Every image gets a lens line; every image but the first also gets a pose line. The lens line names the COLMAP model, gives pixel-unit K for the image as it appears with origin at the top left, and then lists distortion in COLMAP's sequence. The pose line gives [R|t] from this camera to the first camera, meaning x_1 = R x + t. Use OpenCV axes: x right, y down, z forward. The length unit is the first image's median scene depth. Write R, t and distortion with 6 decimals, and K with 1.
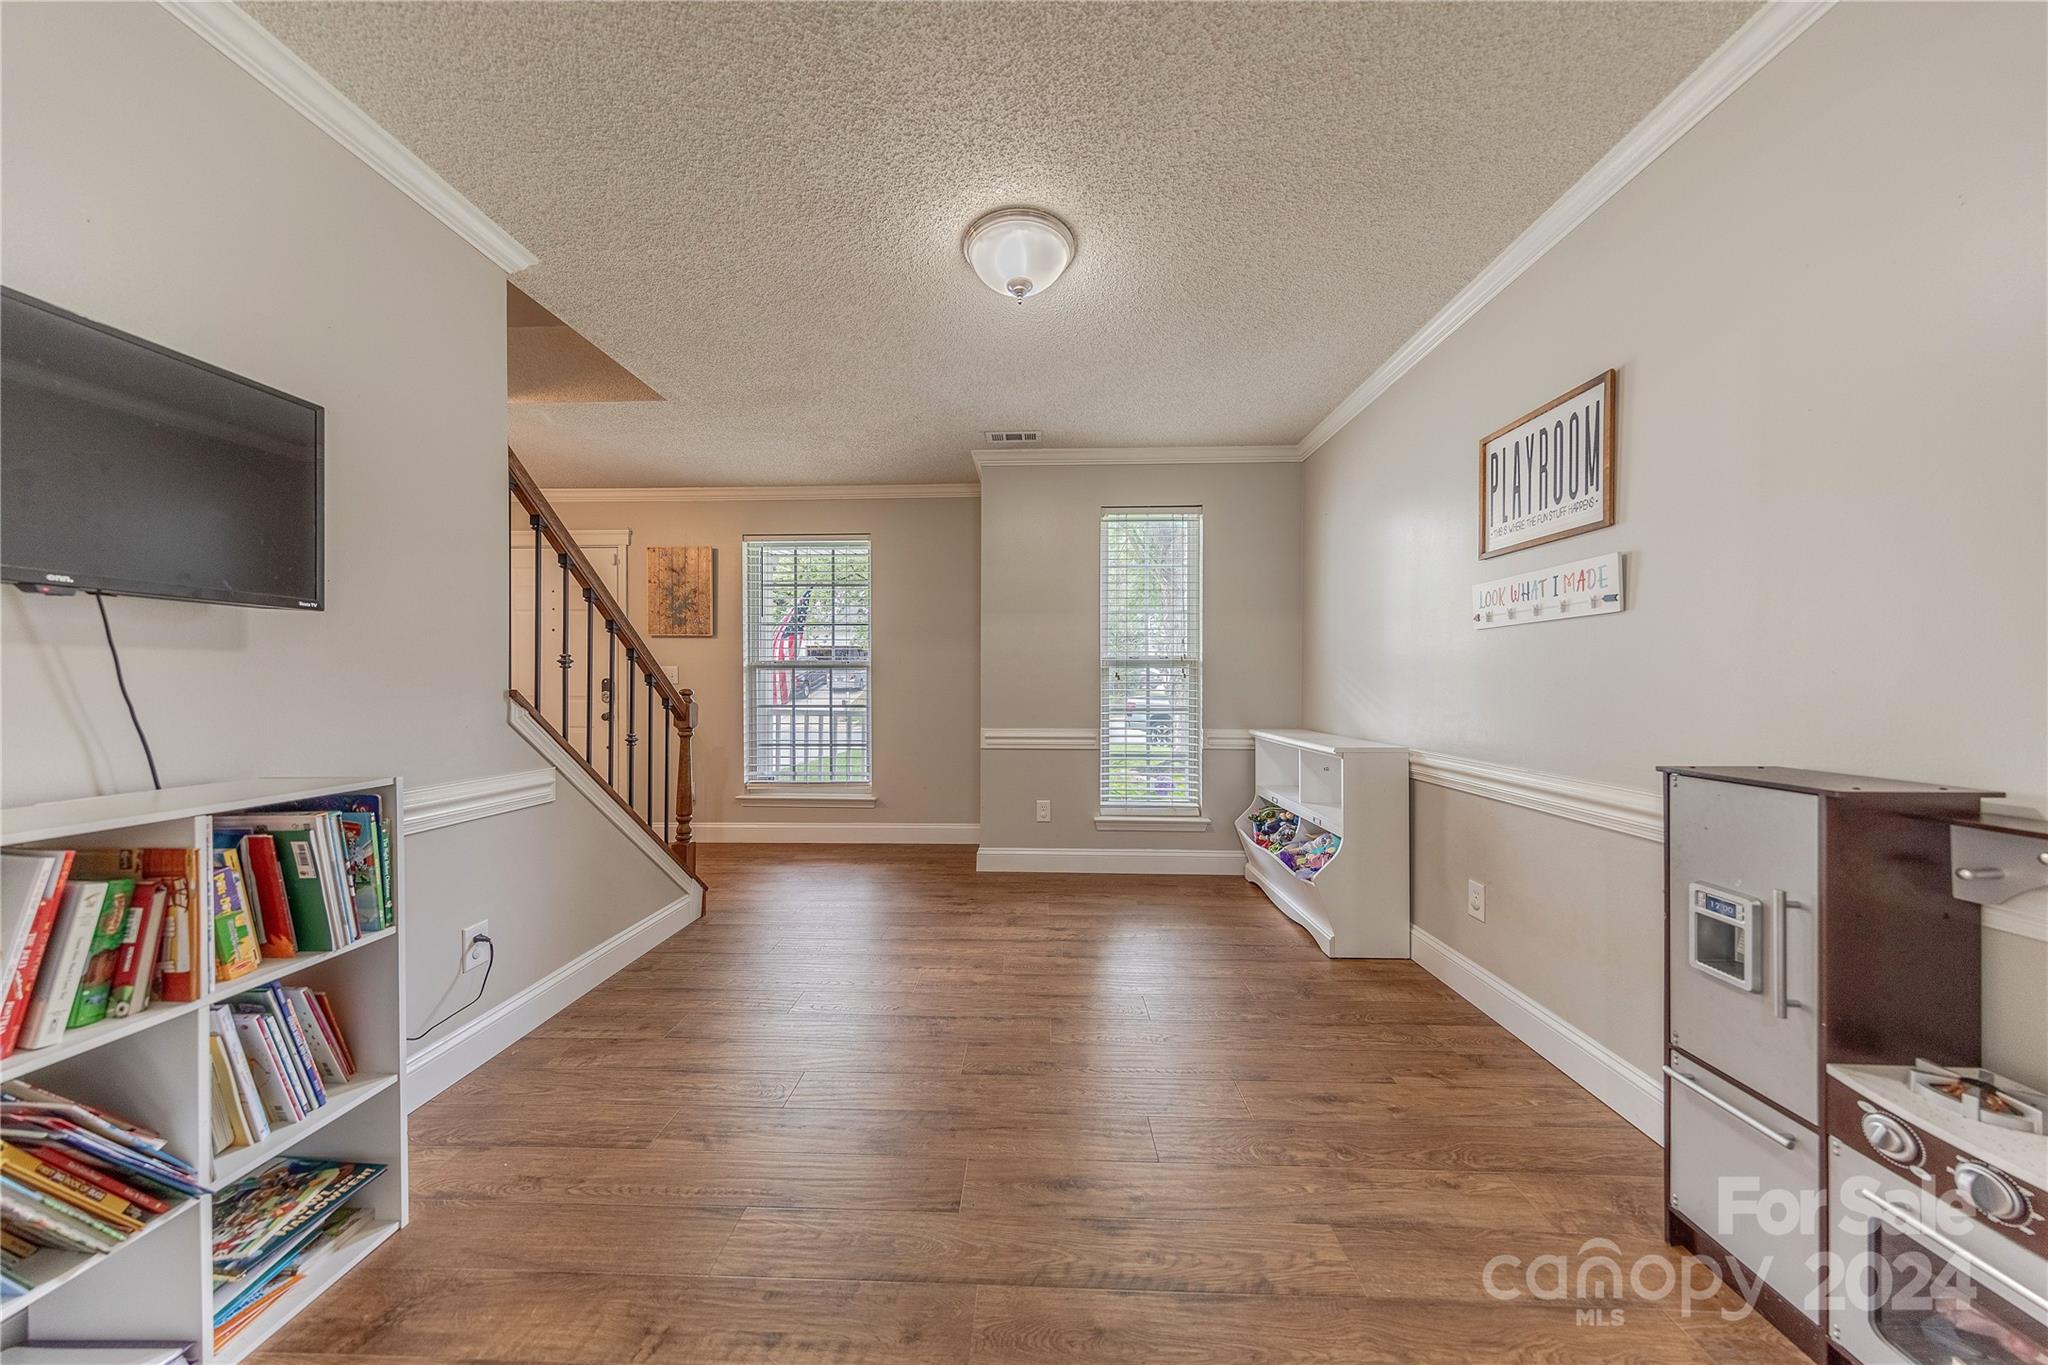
lens RADIAL K [[650.8, 0, 1031.0], [0, 650.8, 687.9], [0, 0, 1]] dist [0.011139, -0.001702]
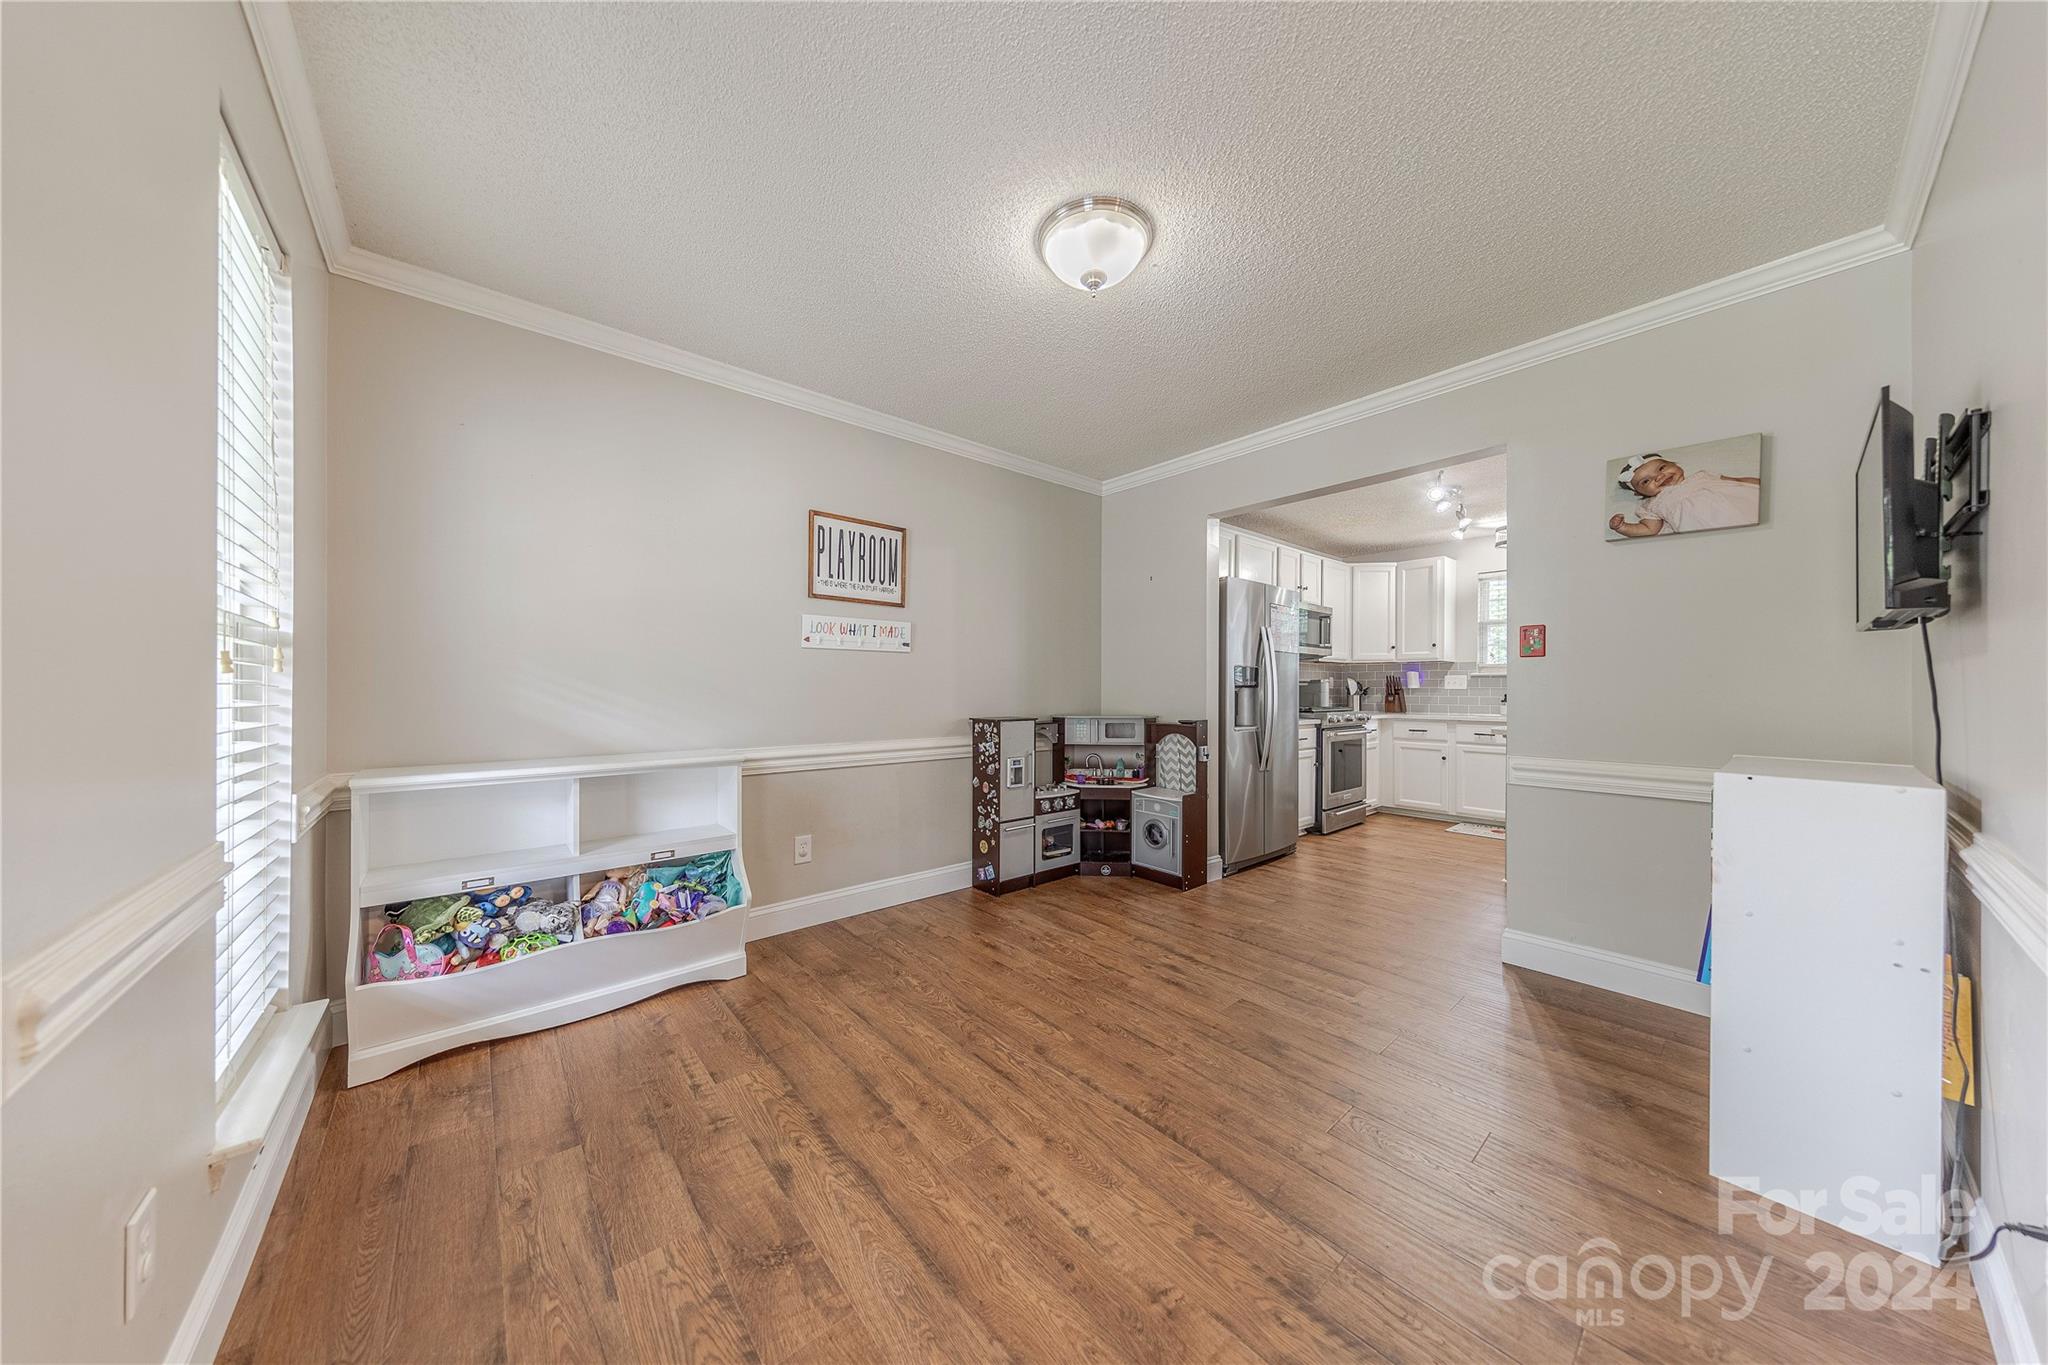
lens RADIAL K [[650.8, 0, 1011.2], [0, 650.8, 687.4], [0, 0, 1]] dist [0.011139, -0.001702]
pose [[-0.664058, -0.007147, 0.747647, -0.536048], [-0.001024, 0.999962, 0.008649, -0.017981], [-0.747680, 0.004977, -0.664040, 1.403823]]
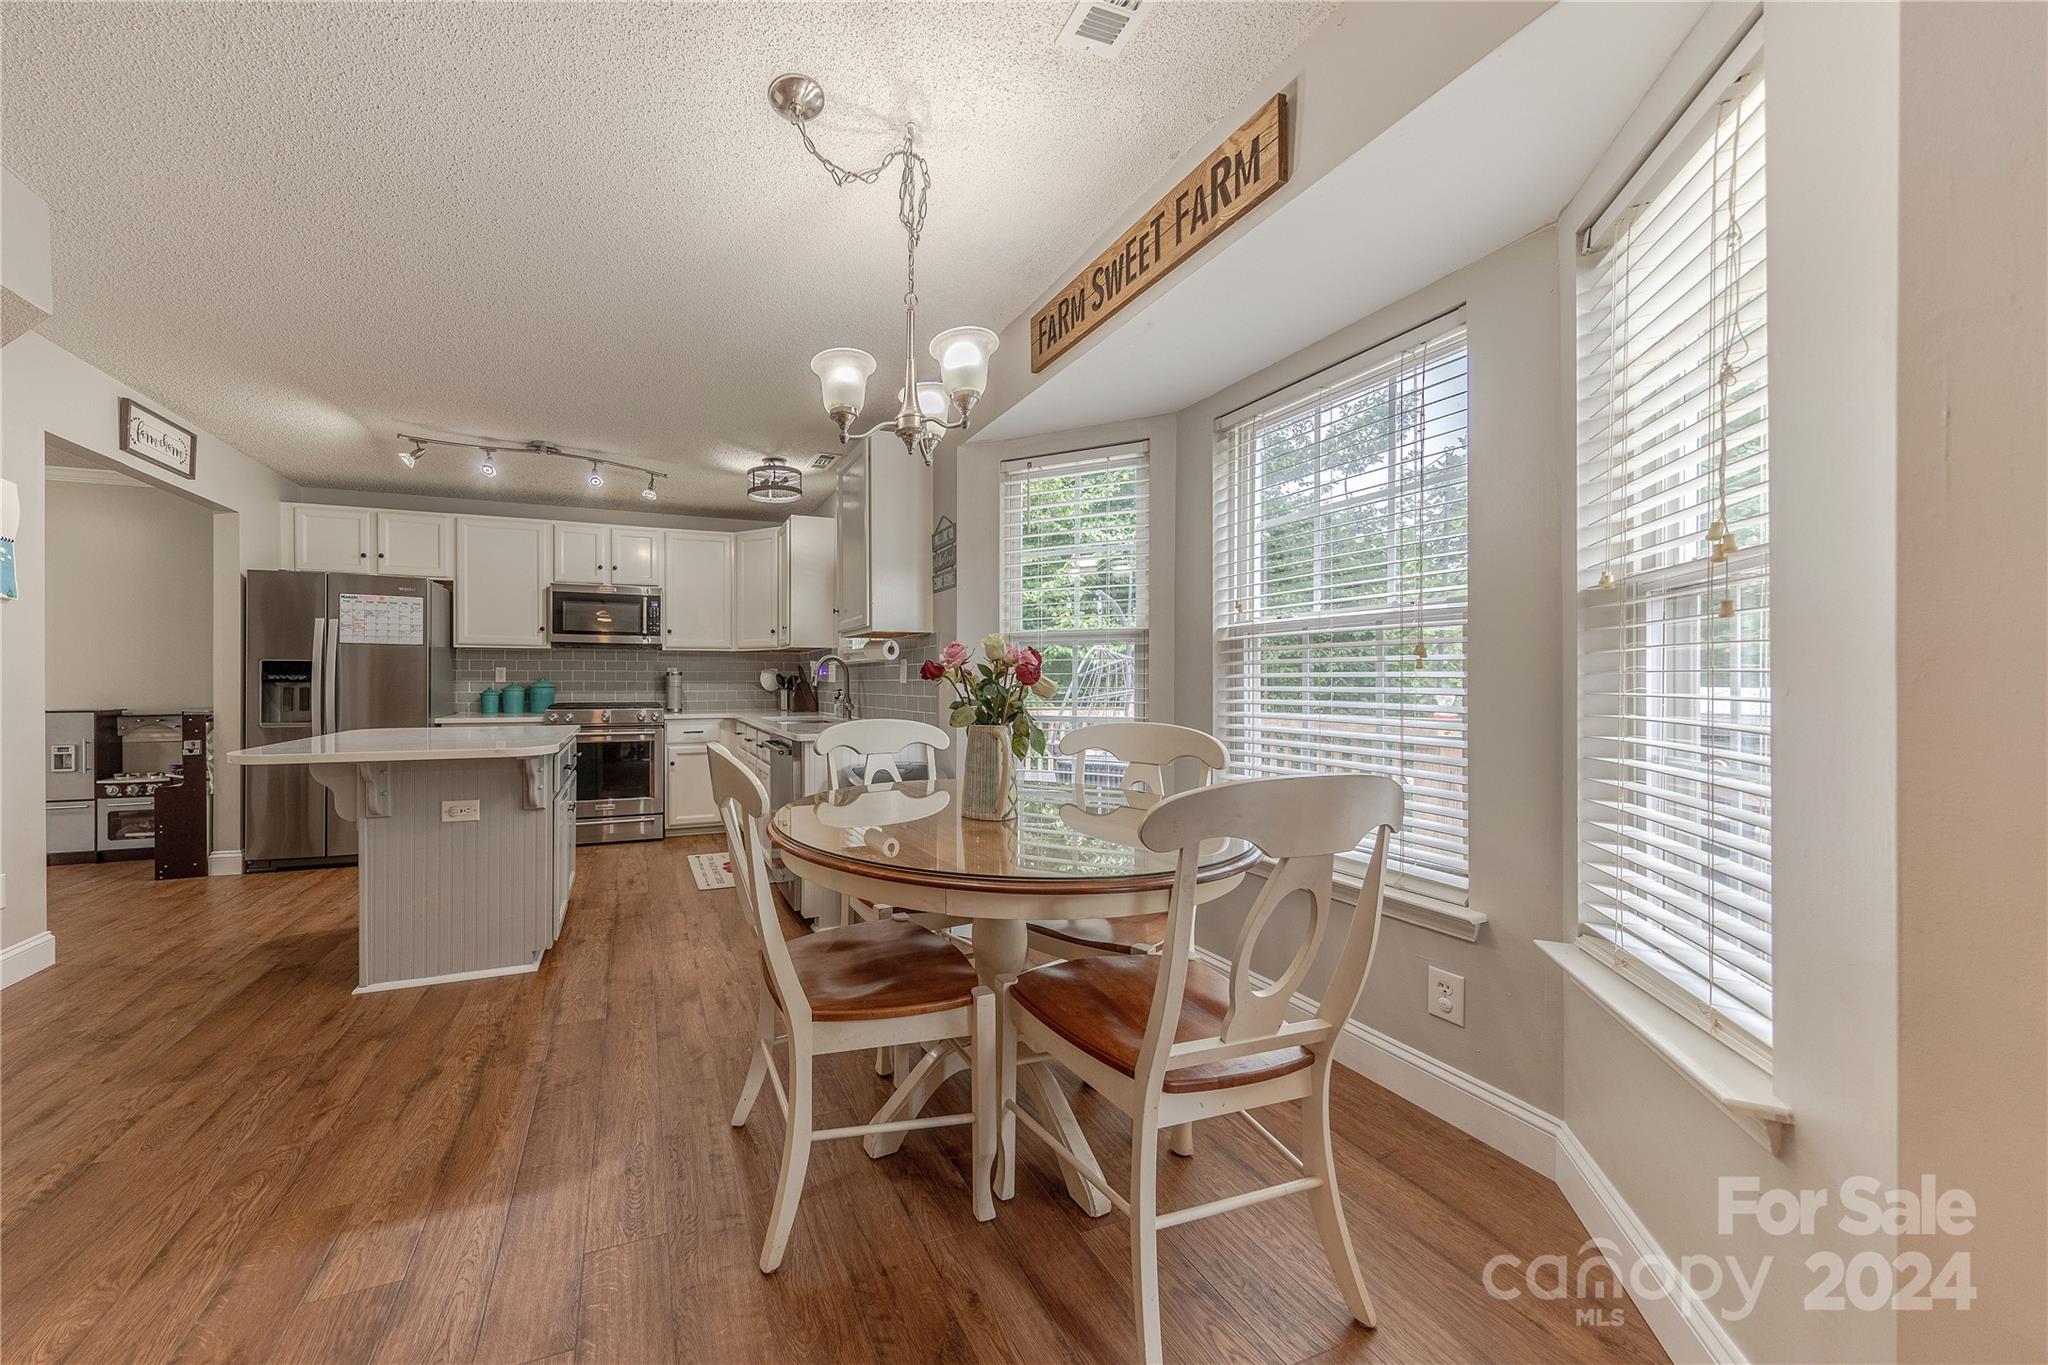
lens RADIAL K [[694.1, 0, 861.8], [0, 694.1, 685.0], [0, 0, 1]] dist [0.004675, -0.000526]
pose [[-0.336273, -0.001220, 0.941764, -1.712400], [0.006307, 0.999974, 0.003548, 0.007681], [-0.941743, 0.007133, -0.336256, -0.764181]]
